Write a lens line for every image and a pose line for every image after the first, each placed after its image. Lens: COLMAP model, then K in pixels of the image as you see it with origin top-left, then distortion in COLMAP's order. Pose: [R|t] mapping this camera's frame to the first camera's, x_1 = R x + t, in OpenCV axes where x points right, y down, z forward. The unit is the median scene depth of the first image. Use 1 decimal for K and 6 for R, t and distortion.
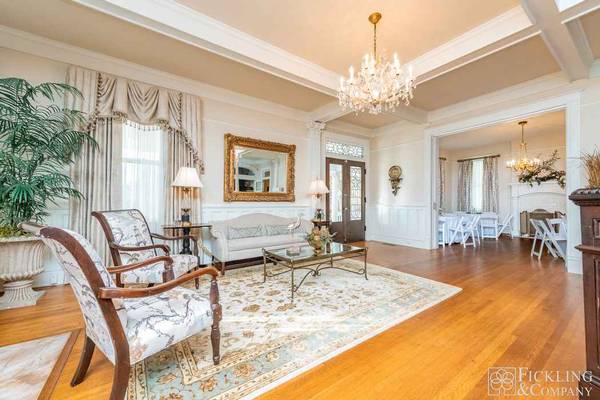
lens RADIAL K [[238.9, 0, 301.8], [0, 238.9, 199.7], [0, 0, 1]] dist [0.000337, -0.000008]
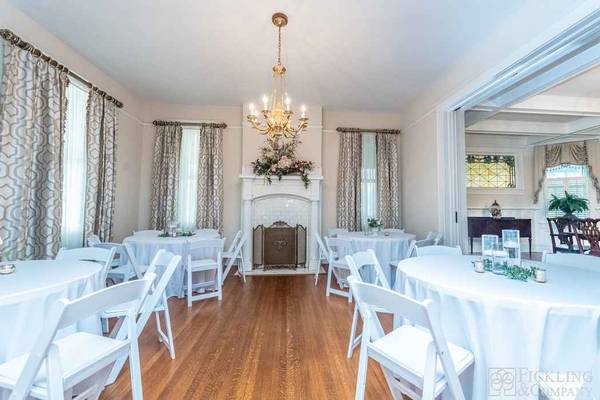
lens RADIAL K [[238.9, 0, 302.0], [0, 238.9, 200.9], [0, 0, 1]] dist [0.000337, -0.000008]
pose [[0.506404, 0.032790, 0.861672, 0.480982], [-0.011124, 0.999442, -0.031495, 0.005691], [-0.862224, 0.006364, 0.506487, 0.612061]]
